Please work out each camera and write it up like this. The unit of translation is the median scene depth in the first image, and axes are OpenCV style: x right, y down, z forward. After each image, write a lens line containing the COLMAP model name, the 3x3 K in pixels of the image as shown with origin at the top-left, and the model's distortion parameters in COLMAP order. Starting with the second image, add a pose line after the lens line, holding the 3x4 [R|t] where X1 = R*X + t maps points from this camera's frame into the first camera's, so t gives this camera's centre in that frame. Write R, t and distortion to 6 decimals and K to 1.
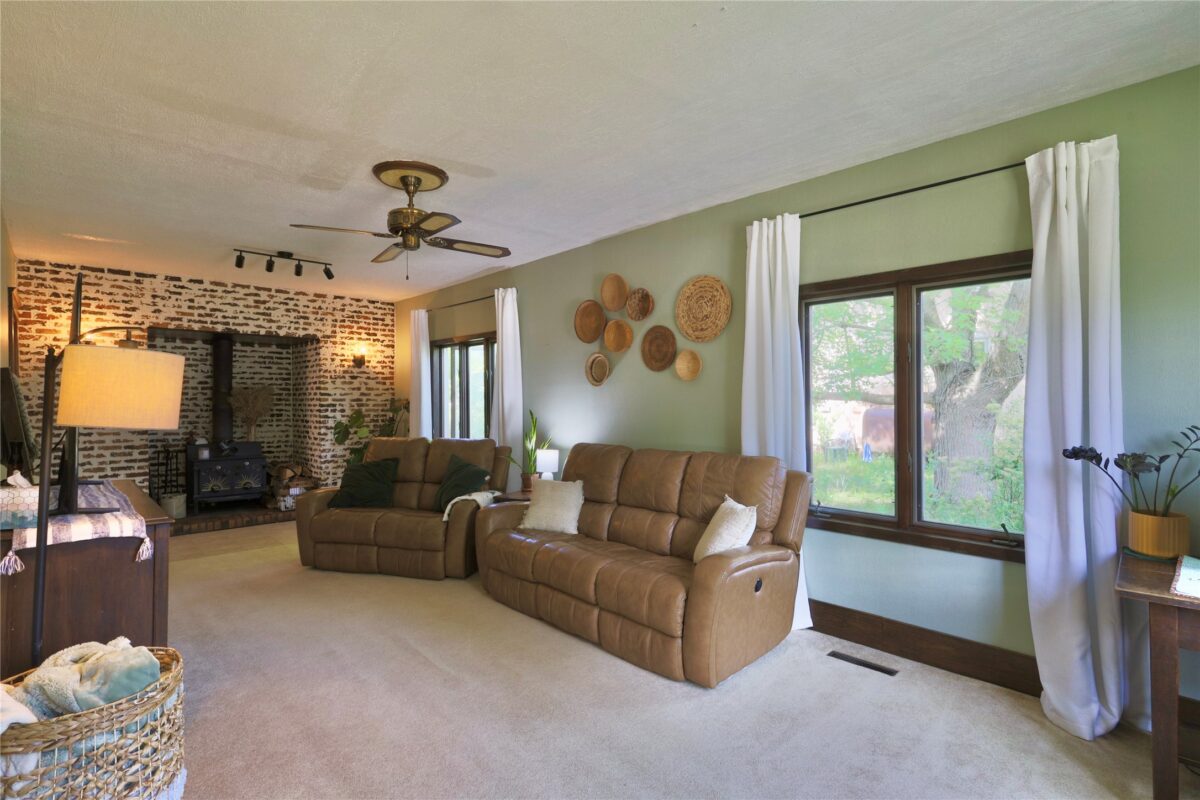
lens RADIAL K [[591.9, 0, 597.6], [0, 591.9, 400.4], [0, 0, 1]] dist [-0.000318, 0.002097]
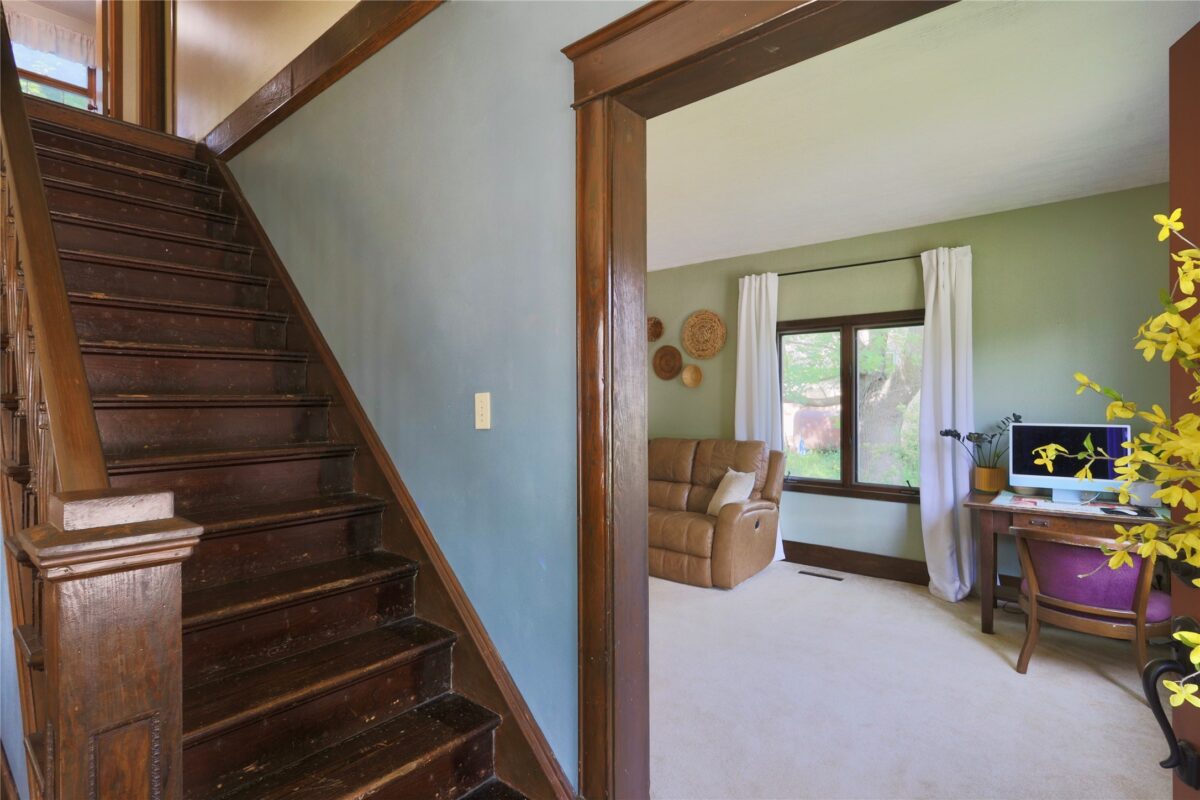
lens RADIAL K [[591.9, 0, 603.2], [0, 591.9, 400.5], [0, 0, 1]] dist [-0.000318, 0.002097]
pose [[0.992017, 0.005354, 0.125992, -0.187370], [-0.004869, 0.999980, -0.004157, 0.003274], [-0.126012, 0.003511, 0.992023, -0.271700]]
